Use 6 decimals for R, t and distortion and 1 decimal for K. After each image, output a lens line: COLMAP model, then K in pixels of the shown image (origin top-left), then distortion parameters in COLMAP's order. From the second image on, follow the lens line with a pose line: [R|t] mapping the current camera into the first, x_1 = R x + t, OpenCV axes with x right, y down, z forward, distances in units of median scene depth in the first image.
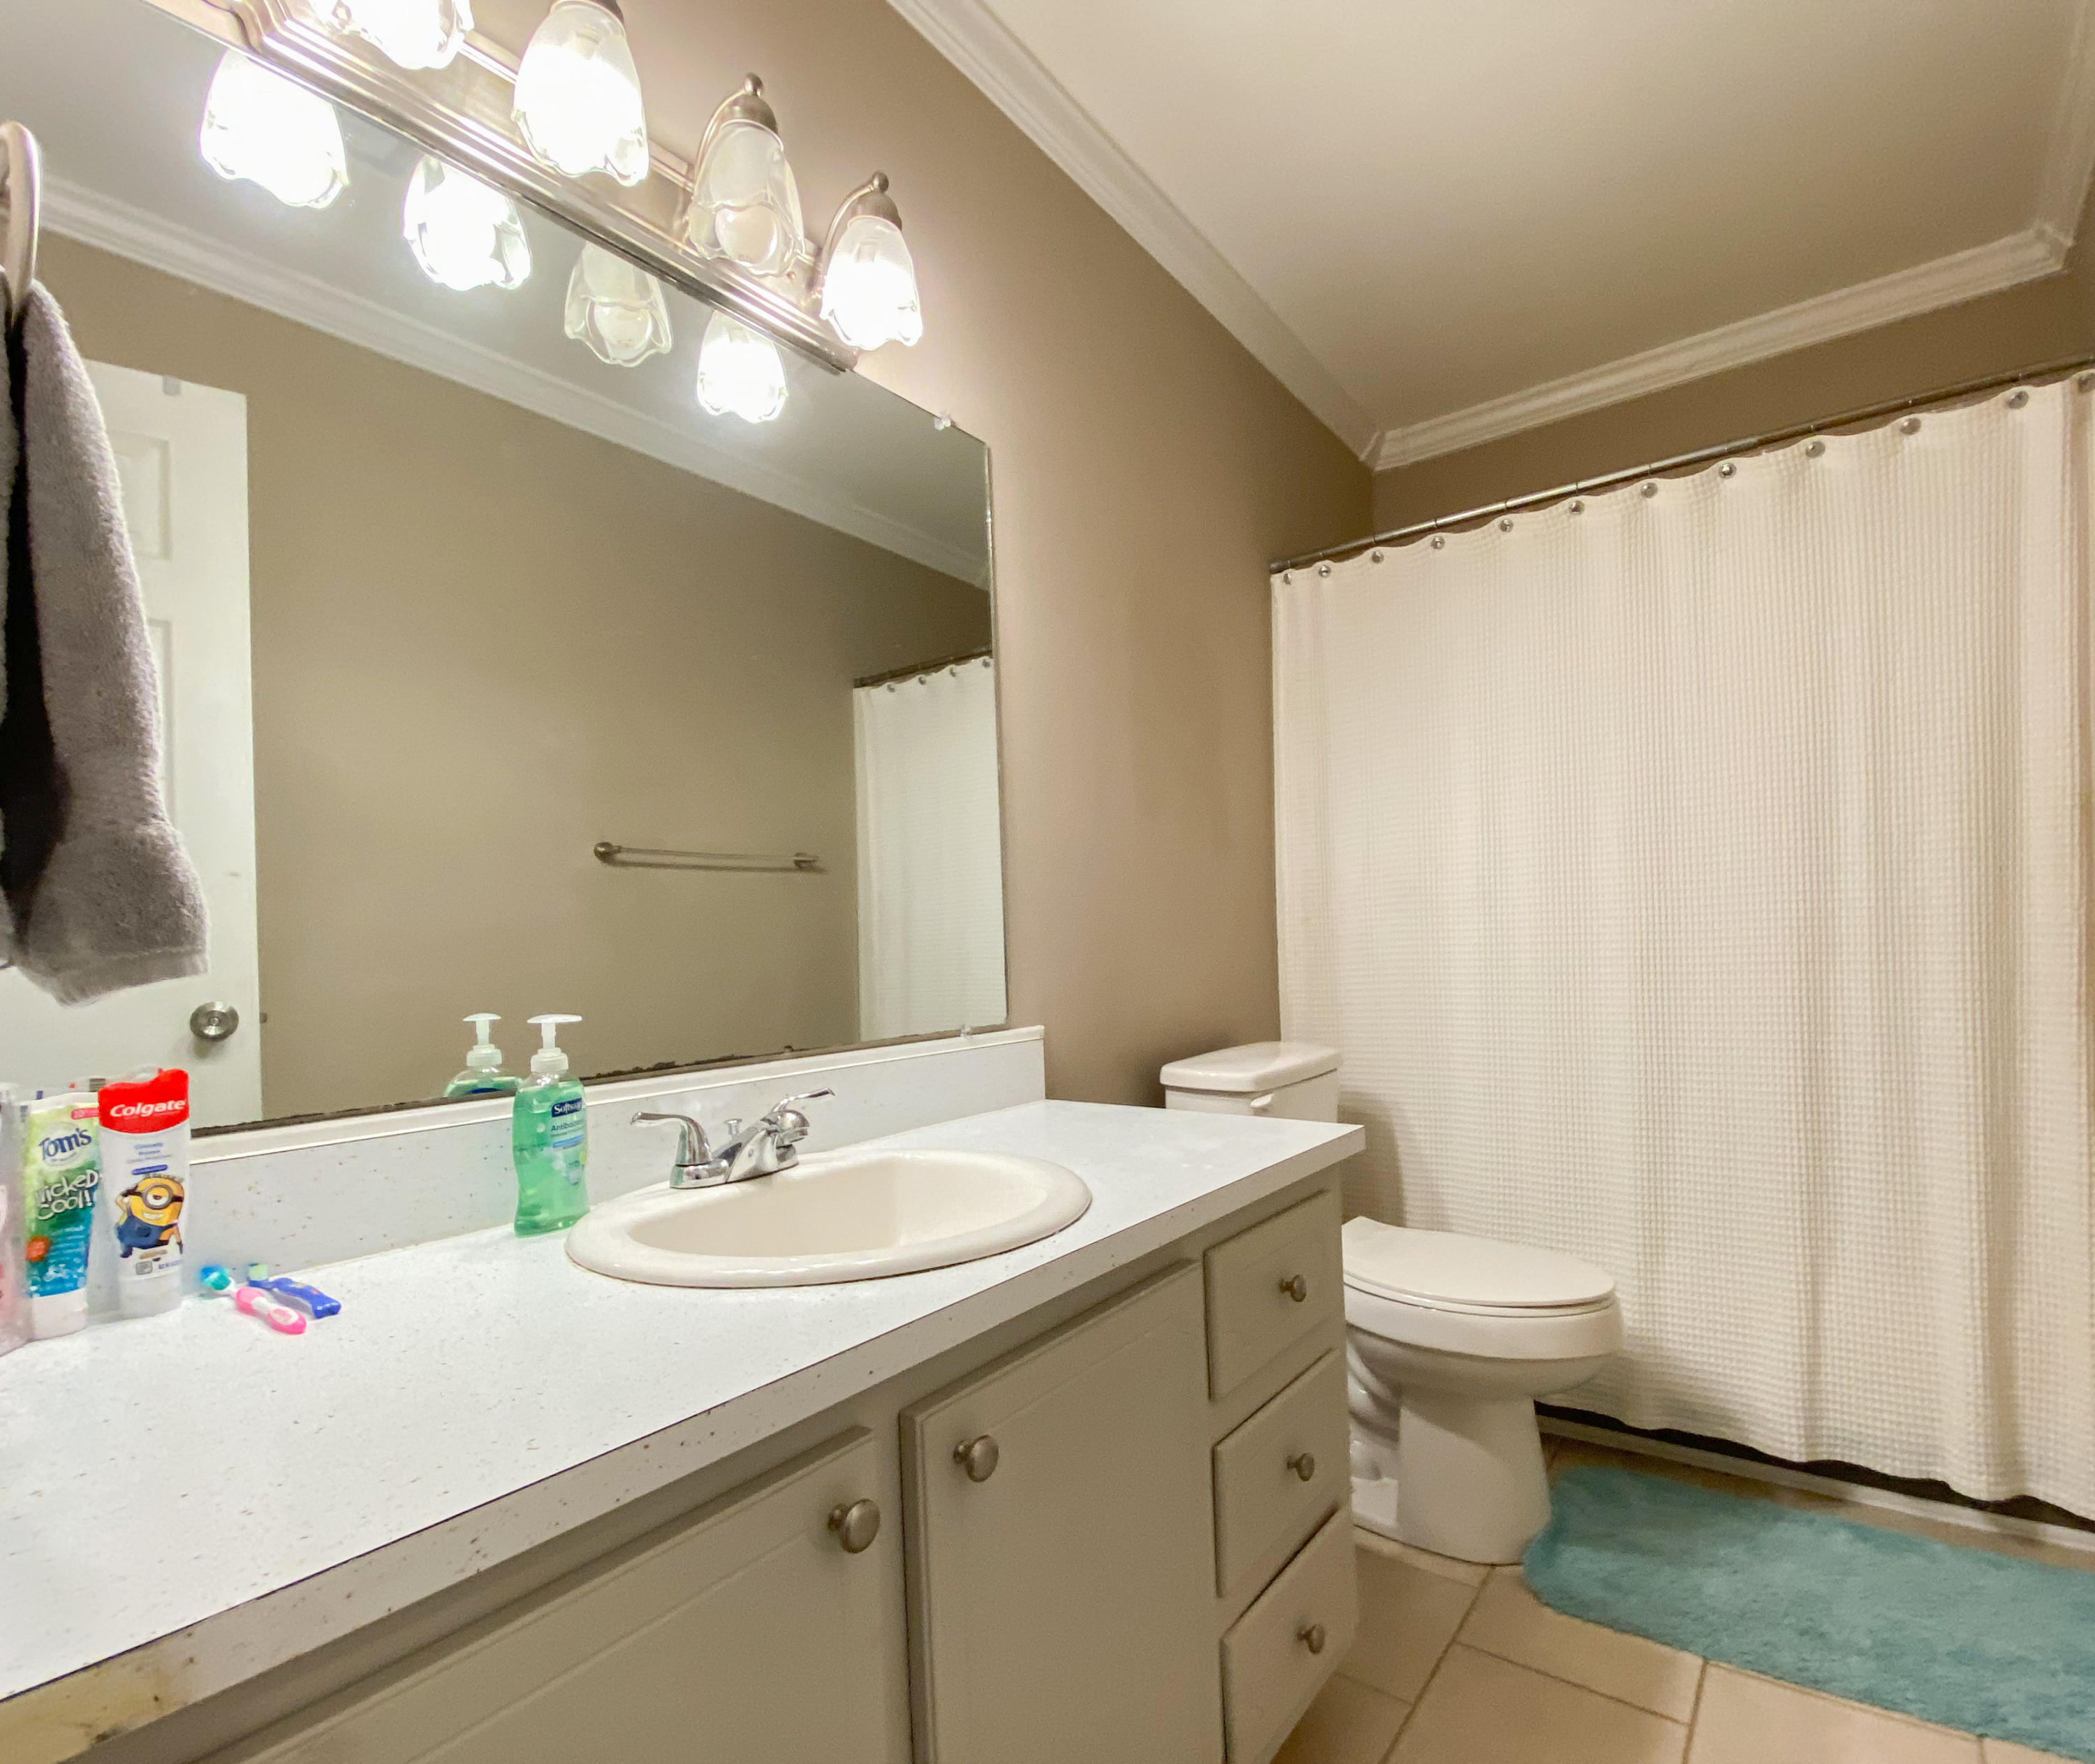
lens RADIAL K [[1089.5, 0, 1048.4], [0, 1089.5, 883.1], [0, 0, 1]] dist [0.001613, 0.000139]
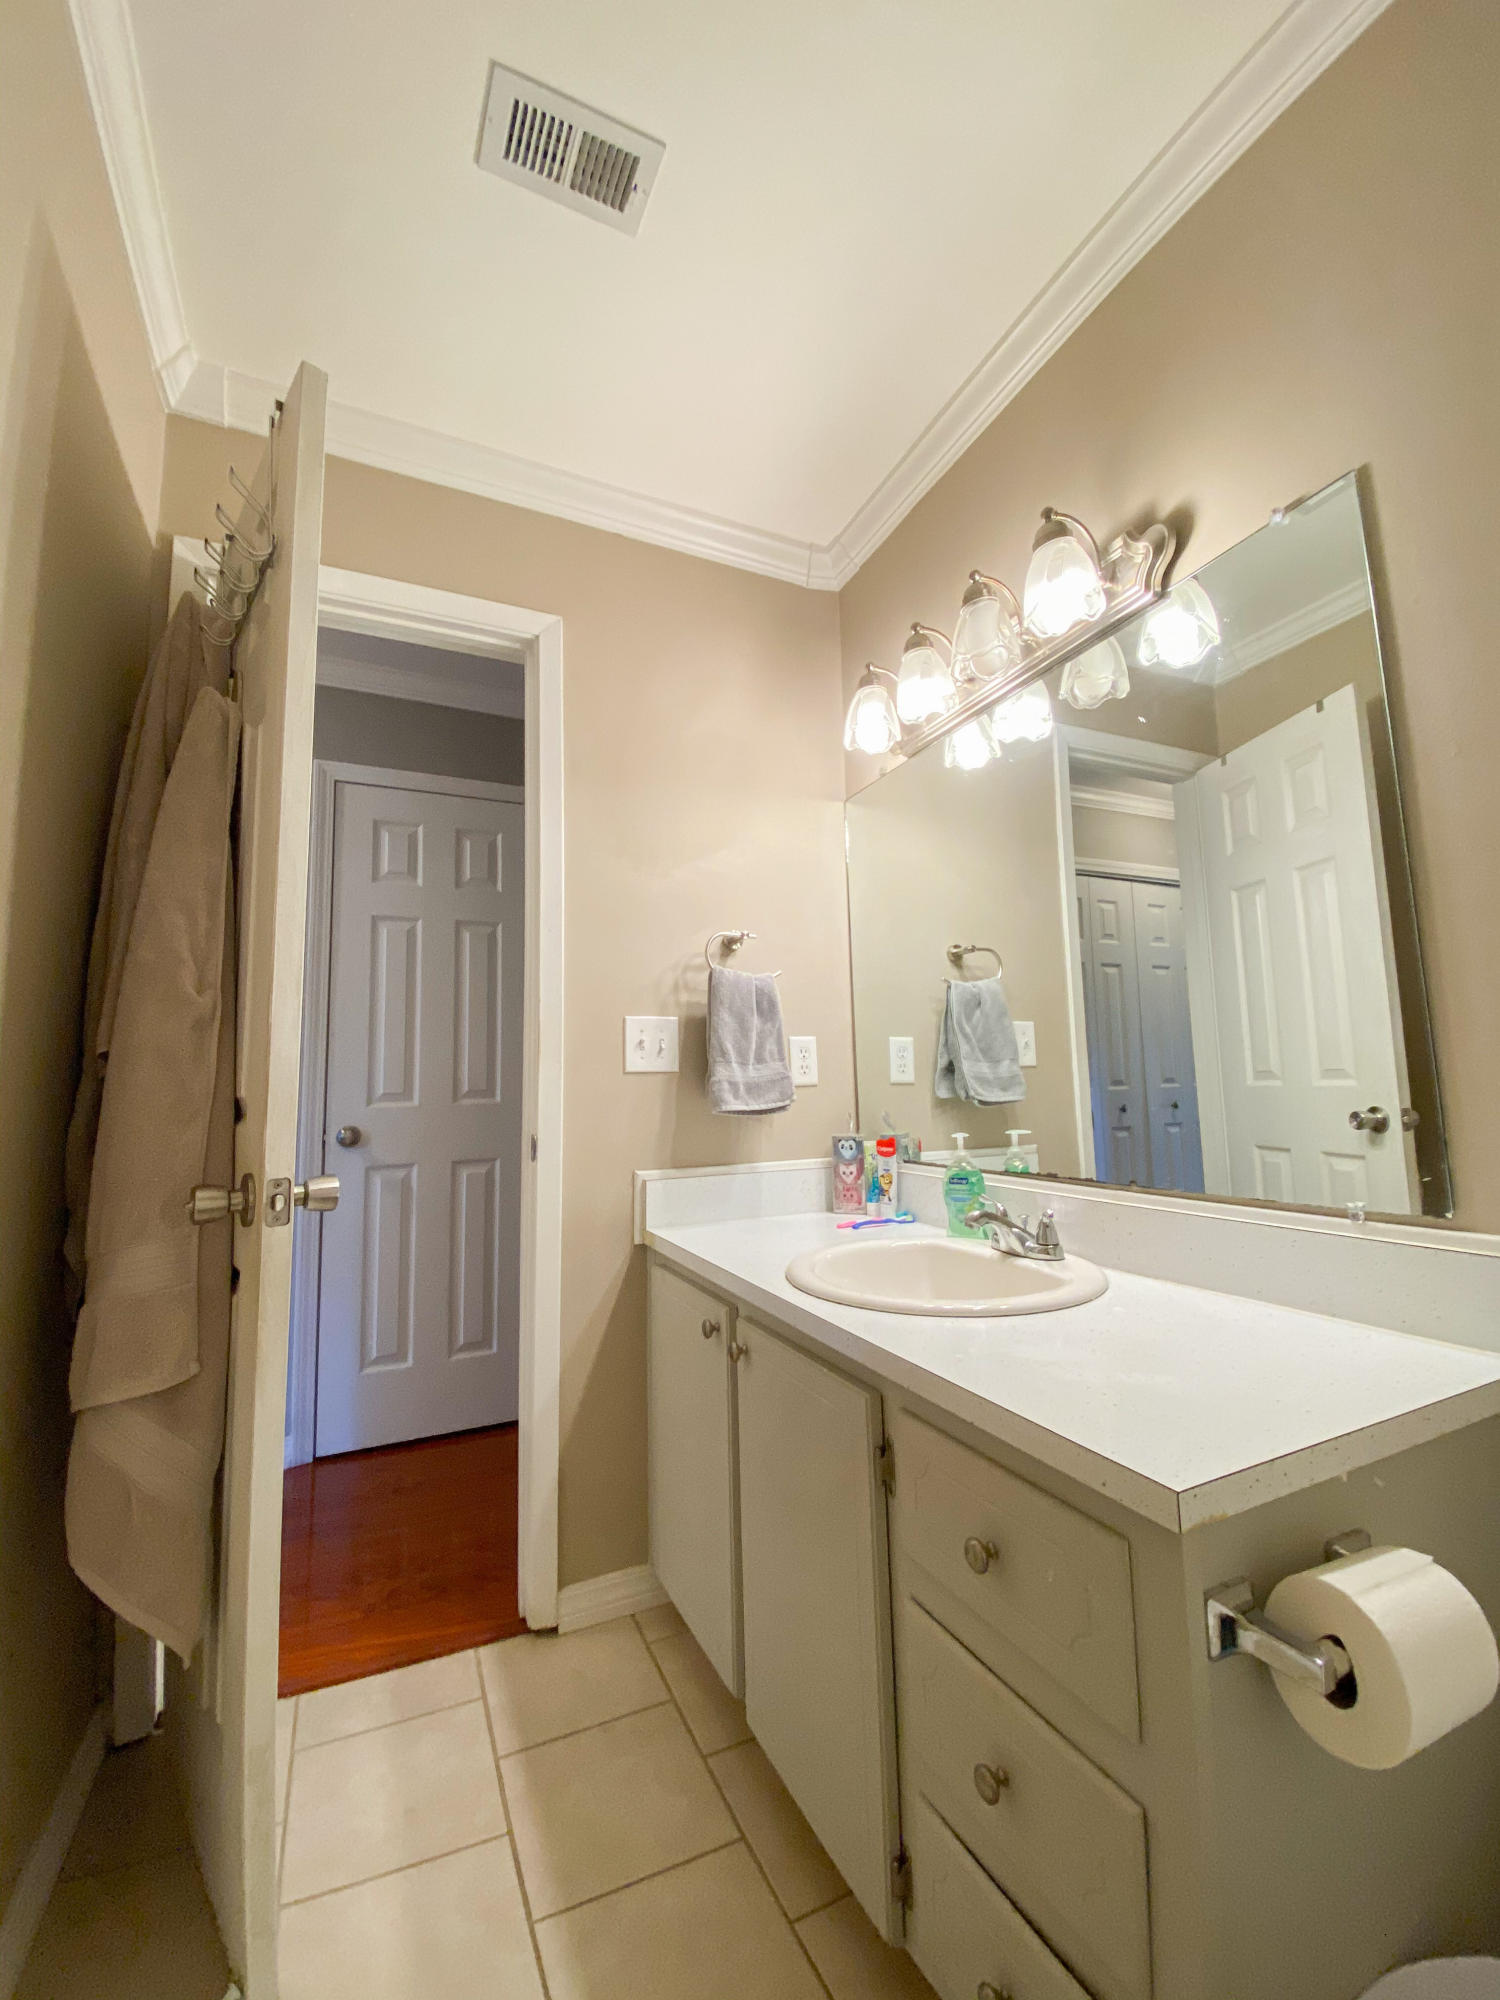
lens RADIAL K [[822.3, 0, 750.0], [0, 822.3, 1000.0], [0, 0, 1]] dist [0.015412, -0.017726]
pose [[-0.462502, -0.042365, -0.885605, 0.913403], [0.097893, 0.990311, -0.098497, -0.002566], [0.881197, -0.132250, -0.453874, 1.242449]]
